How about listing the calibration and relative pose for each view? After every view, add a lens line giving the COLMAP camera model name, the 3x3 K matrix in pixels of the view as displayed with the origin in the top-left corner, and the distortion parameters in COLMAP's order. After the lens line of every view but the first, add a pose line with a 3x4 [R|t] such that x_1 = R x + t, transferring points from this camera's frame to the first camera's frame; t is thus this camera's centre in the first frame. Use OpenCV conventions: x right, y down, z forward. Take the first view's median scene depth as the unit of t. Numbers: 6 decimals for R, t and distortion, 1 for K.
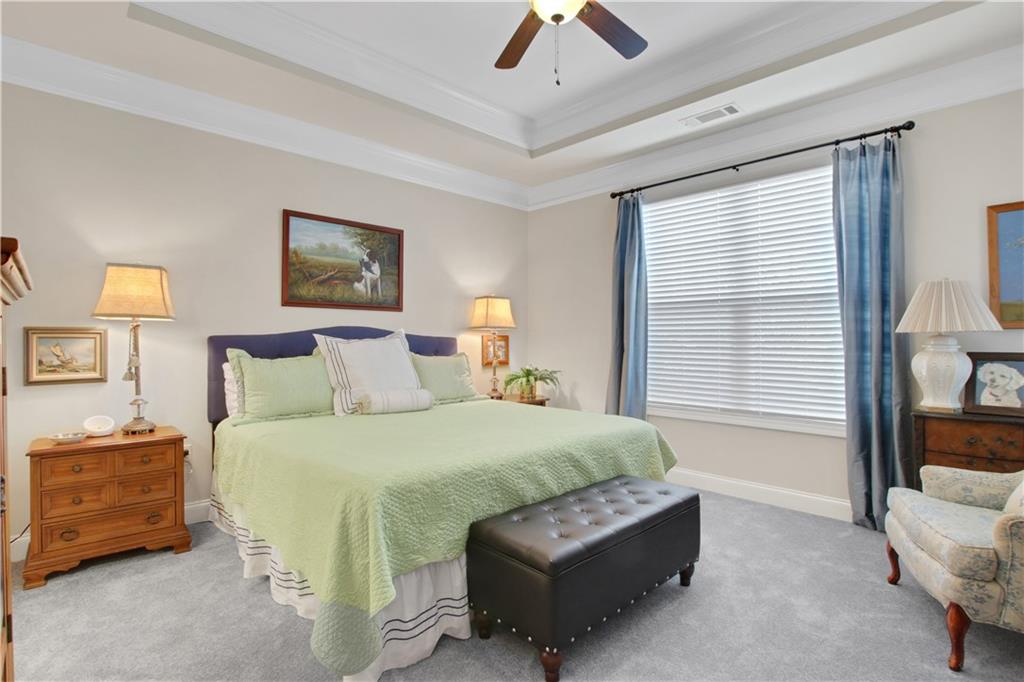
lens RADIAL K [[497.3, 0, 481.0], [0, 497.3, 338.1], [0, 0, 1]] dist [-0.038450, 0.005808]
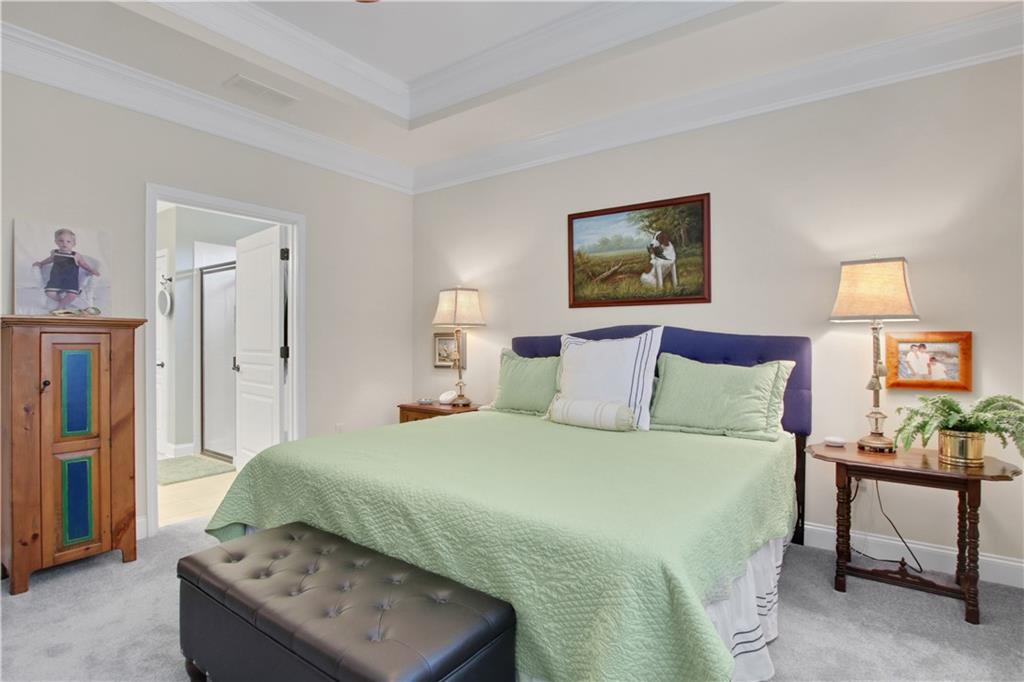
lens RADIAL K [[497.3, 0, 516.6], [0, 497.3, 332.9], [0, 0, 1]] dist [-0.038450, 0.005808]
pose [[0.220759, -0.010870, -0.975268, 0.539858], [0.006855, 0.999930, -0.009593, -0.003183], [0.975304, -0.004568, 0.220818, 0.602808]]
